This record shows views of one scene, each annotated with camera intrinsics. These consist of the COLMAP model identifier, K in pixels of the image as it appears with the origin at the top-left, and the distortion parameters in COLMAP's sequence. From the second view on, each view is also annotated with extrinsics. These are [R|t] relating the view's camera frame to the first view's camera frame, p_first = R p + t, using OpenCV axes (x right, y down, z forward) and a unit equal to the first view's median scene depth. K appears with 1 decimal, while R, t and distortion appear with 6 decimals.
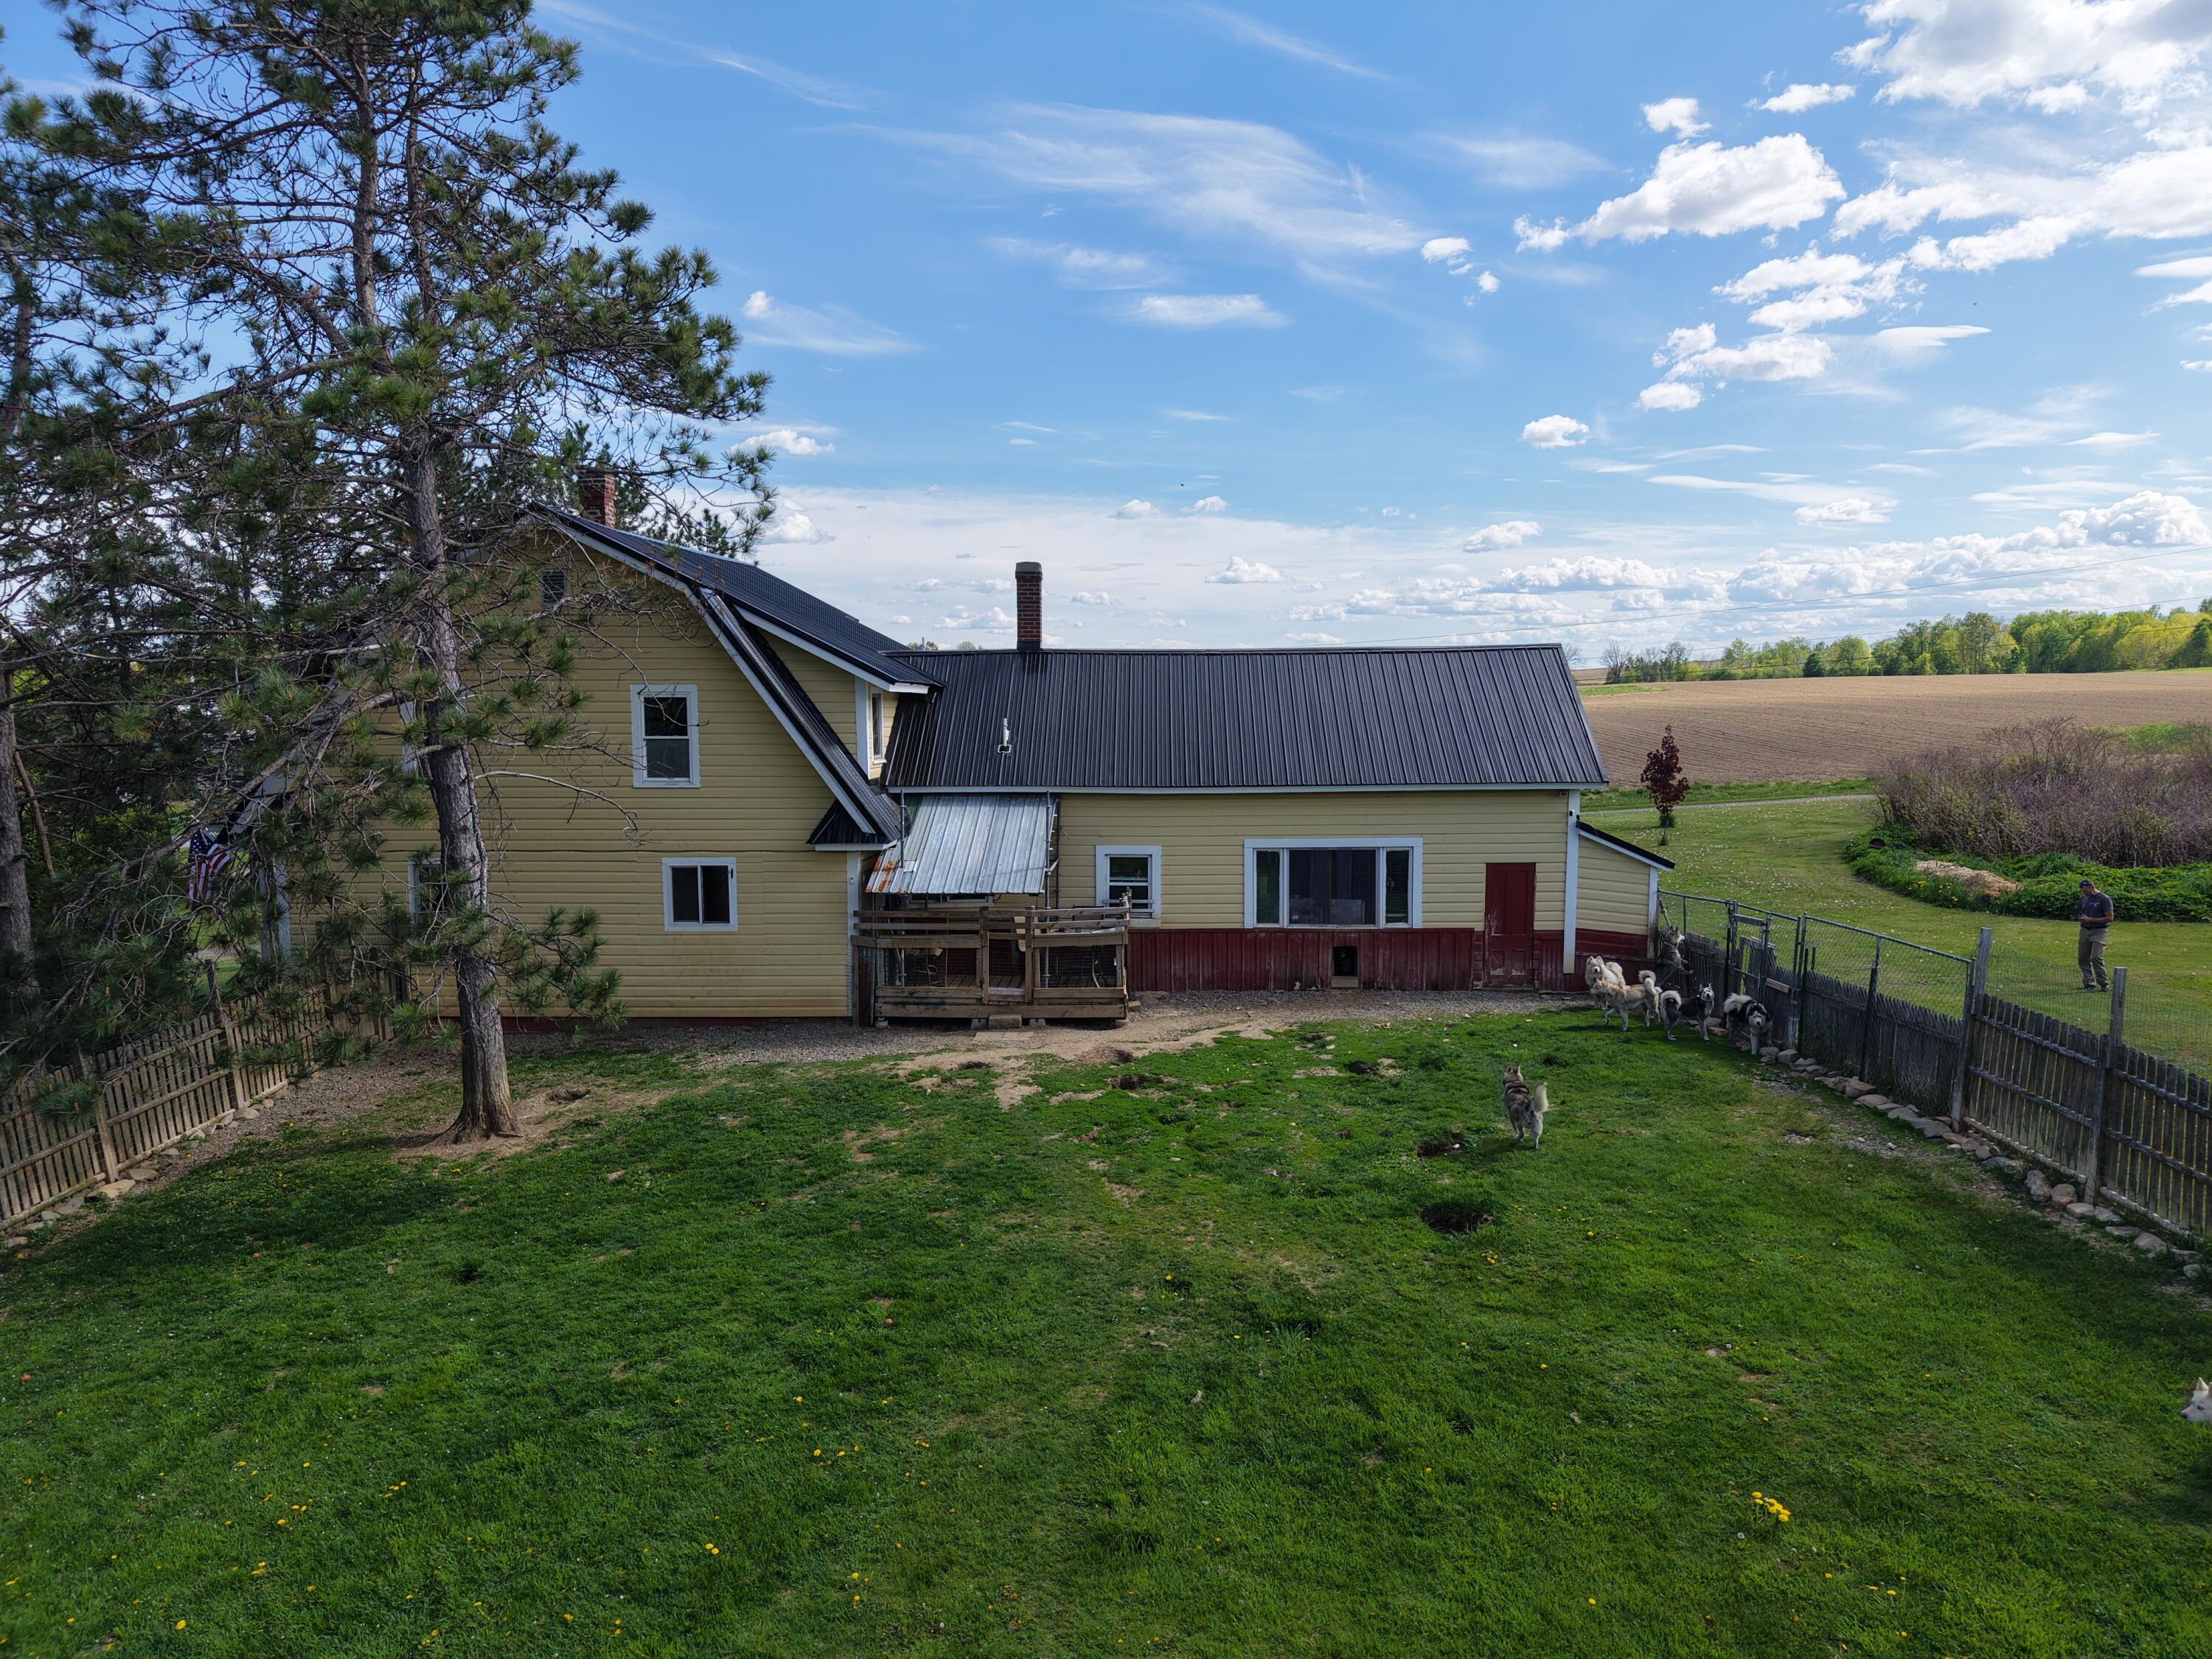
lens RADIAL K [[1496.8, 0, 1102.8], [0, 1496.8, 824.8], [0, 0, 1]] dist [0.008587, -0.005185]
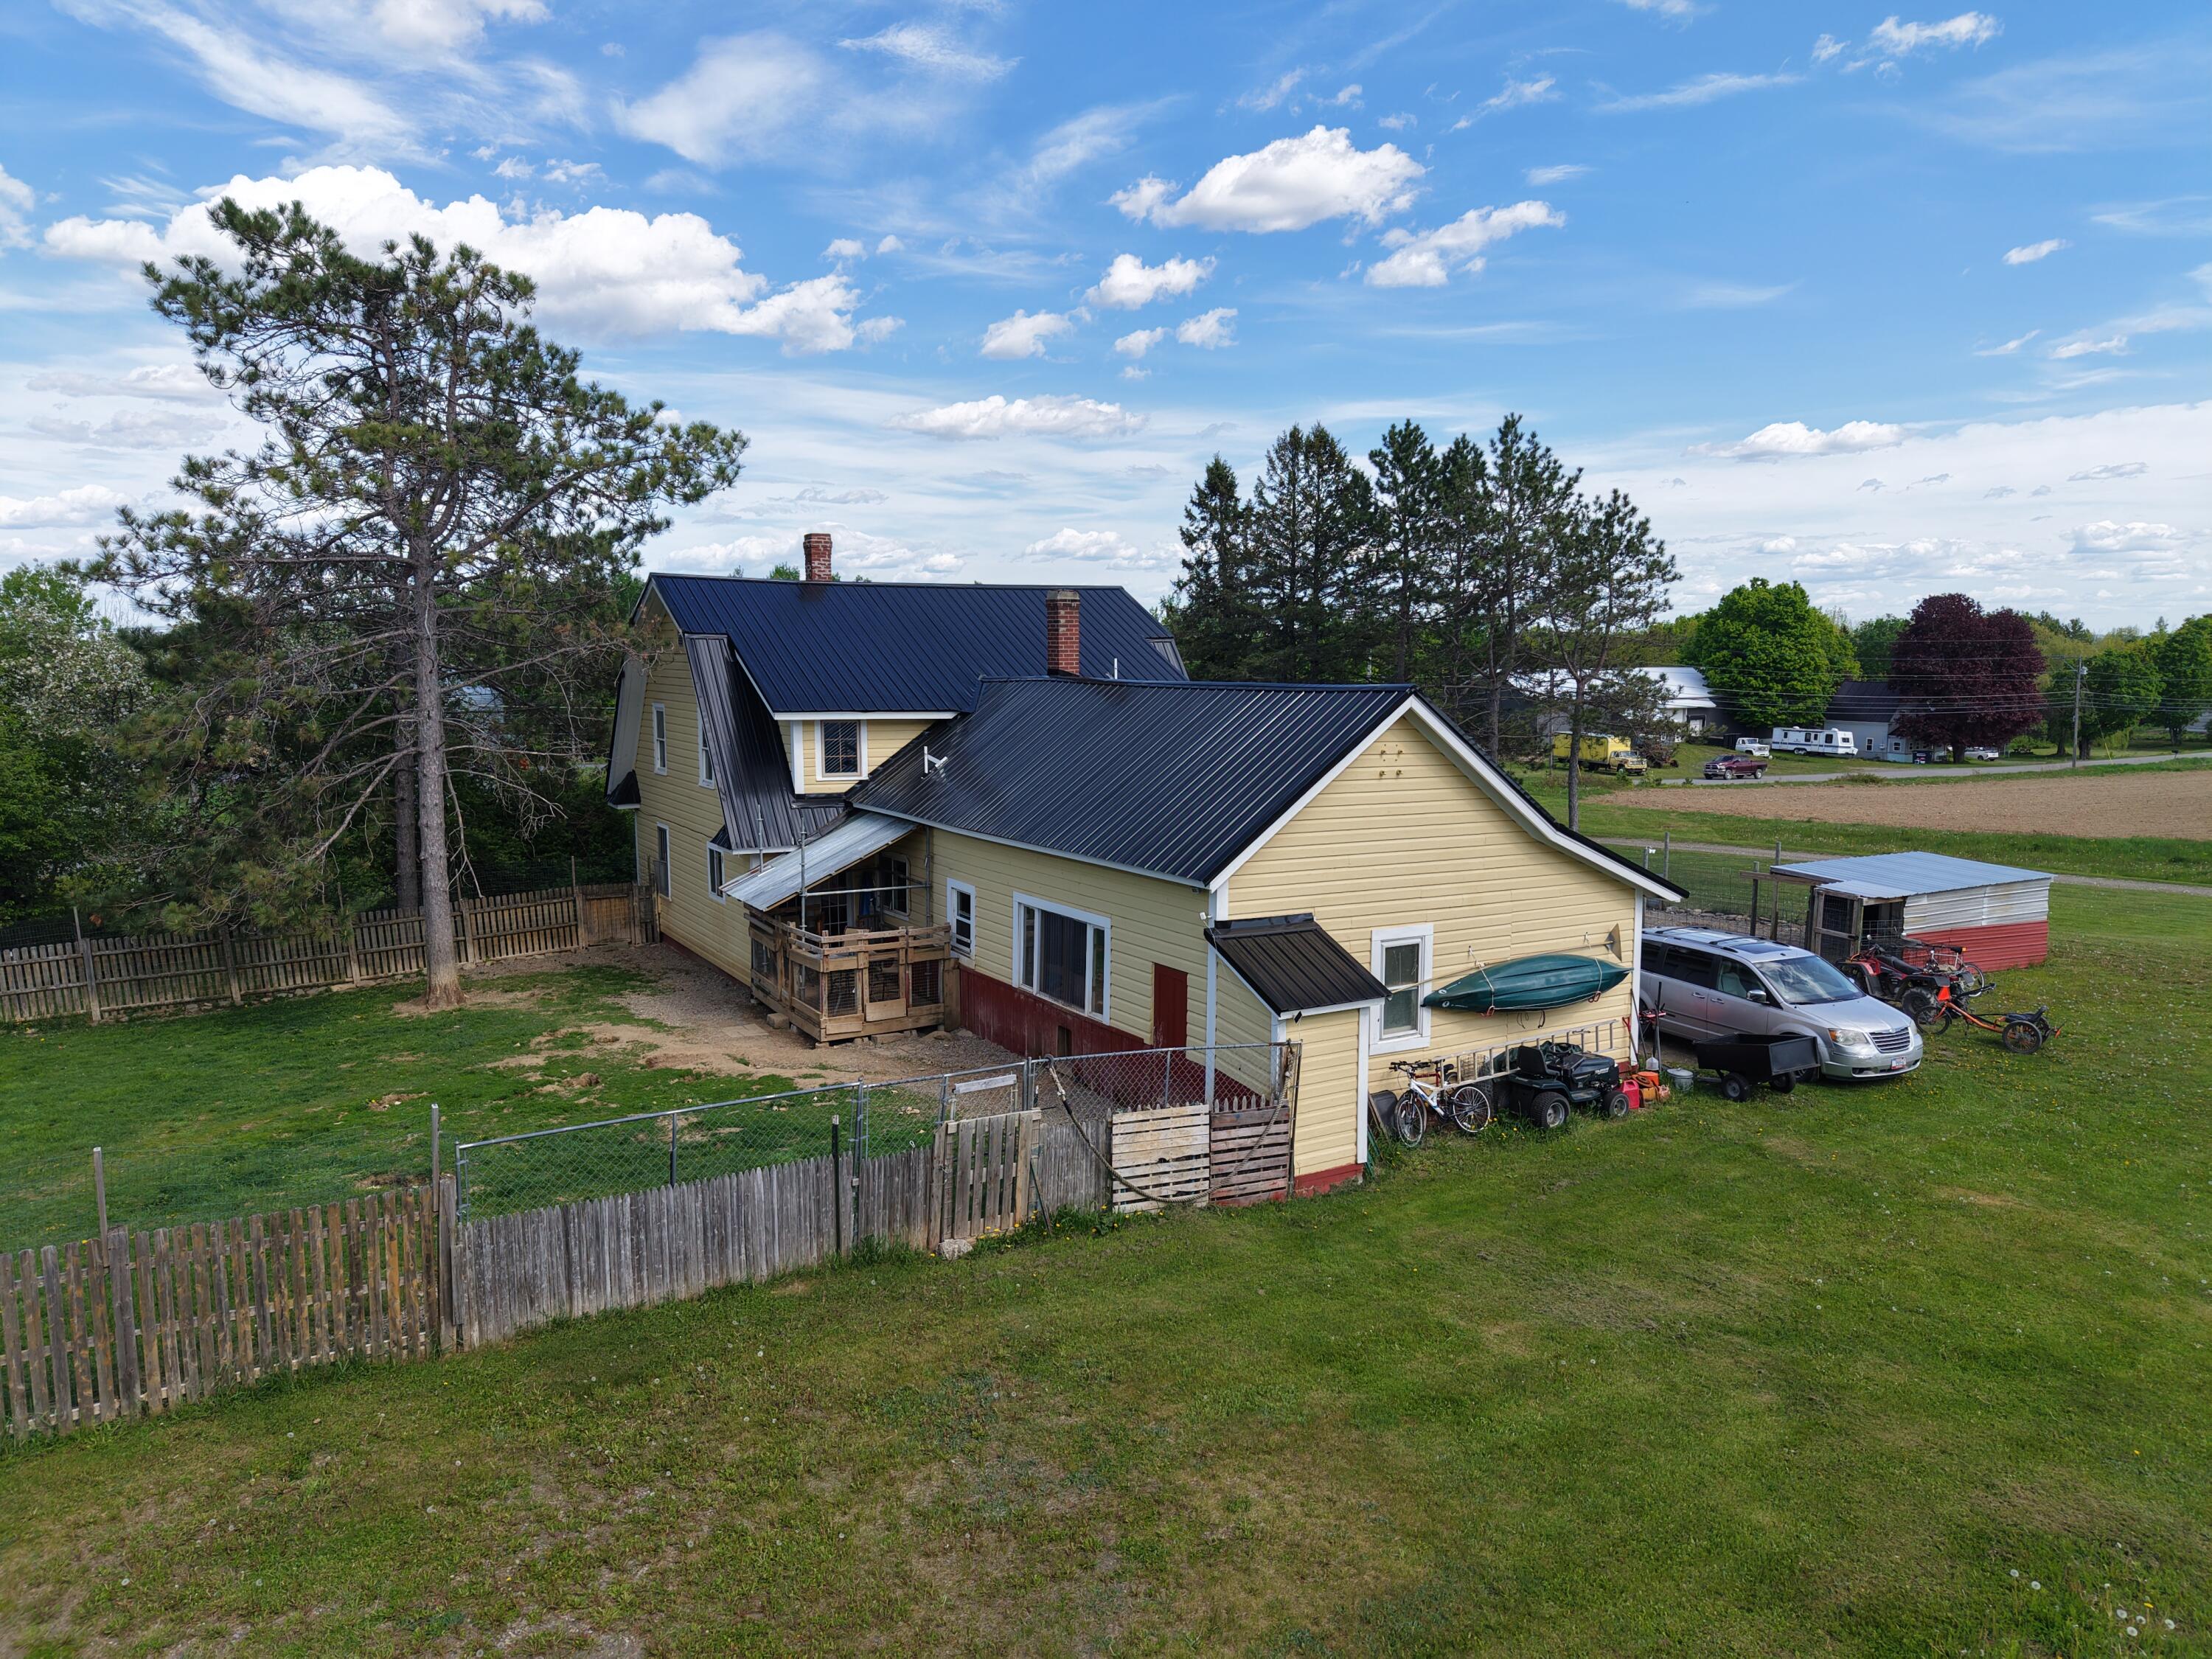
lens RADIAL K [[1496.8, 0, 1102.6], [0, 1496.8, 837.2], [0, 0, 1]] dist [0.008587, -0.005185]
pose [[0.491024, 0.099109, -0.865490, 0.916340], [-0.057654, 0.995026, 0.081234, -0.101307], [0.869236, 0.010011, 0.494295, 0.587718]]
